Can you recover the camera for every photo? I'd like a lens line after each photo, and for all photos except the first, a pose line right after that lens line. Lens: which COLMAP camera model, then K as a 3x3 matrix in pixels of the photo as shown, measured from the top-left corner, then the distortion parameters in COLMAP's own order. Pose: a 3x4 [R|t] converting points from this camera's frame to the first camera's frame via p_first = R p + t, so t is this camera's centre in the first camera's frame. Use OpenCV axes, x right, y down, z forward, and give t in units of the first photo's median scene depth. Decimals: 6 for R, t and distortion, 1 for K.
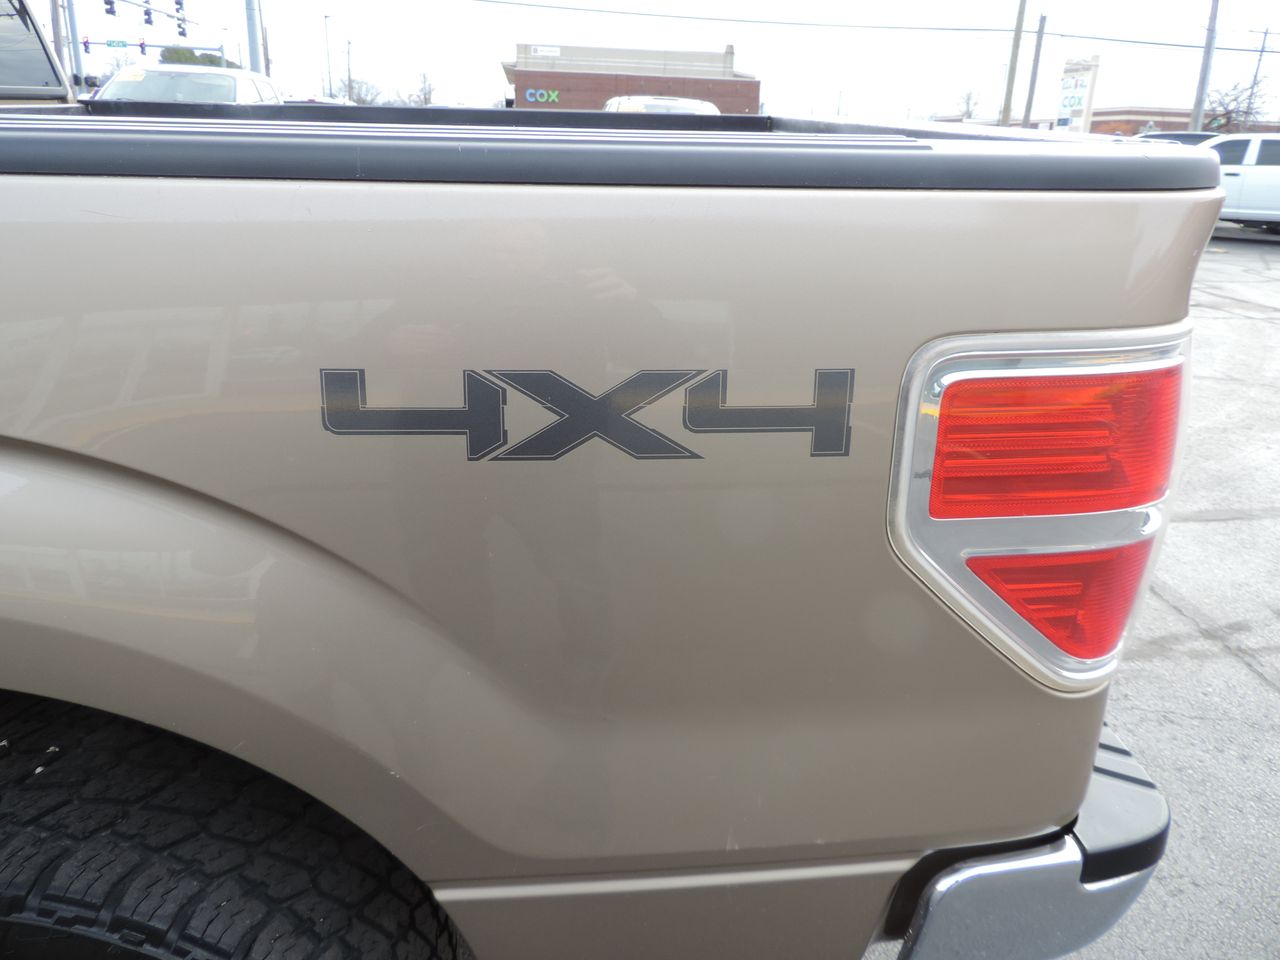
lens RADIAL K [[919.0, 0, 633.5], [0, 919.0, 481.6], [0, 0, 1]] dist [0.004740, -0.026093]
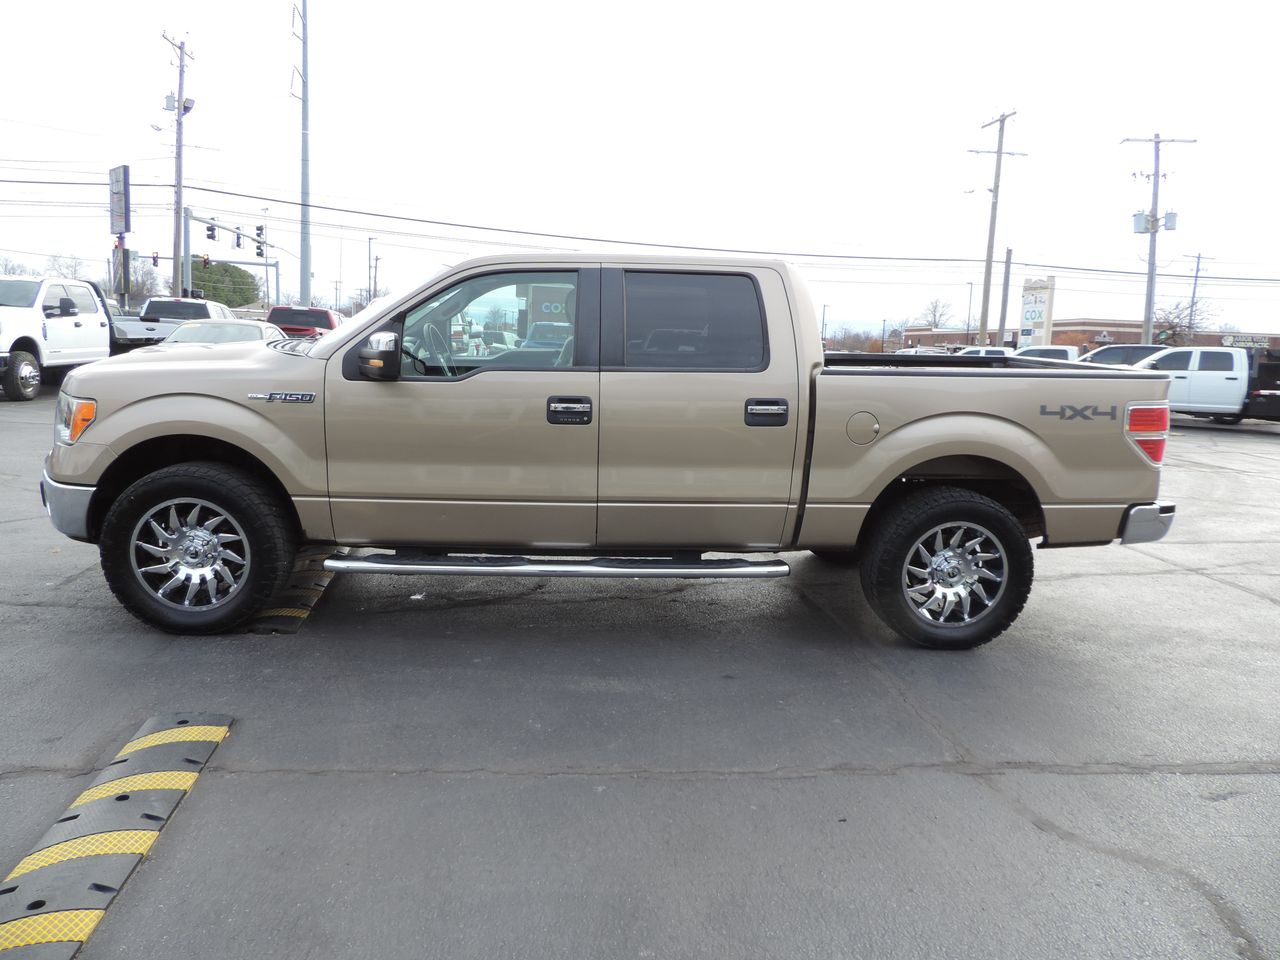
lens RADIAL K [[919.0, 0, 647.6], [0, 919.0, 482.5], [0, 0, 1]] dist [0.004740, -0.026093]
pose [[0.999553, 0.002302, 0.029814, -0.152435], [0.003867, 0.978706, -0.205229, 0.080487], [-0.029652, 0.205252, 0.978260, -0.239593]]
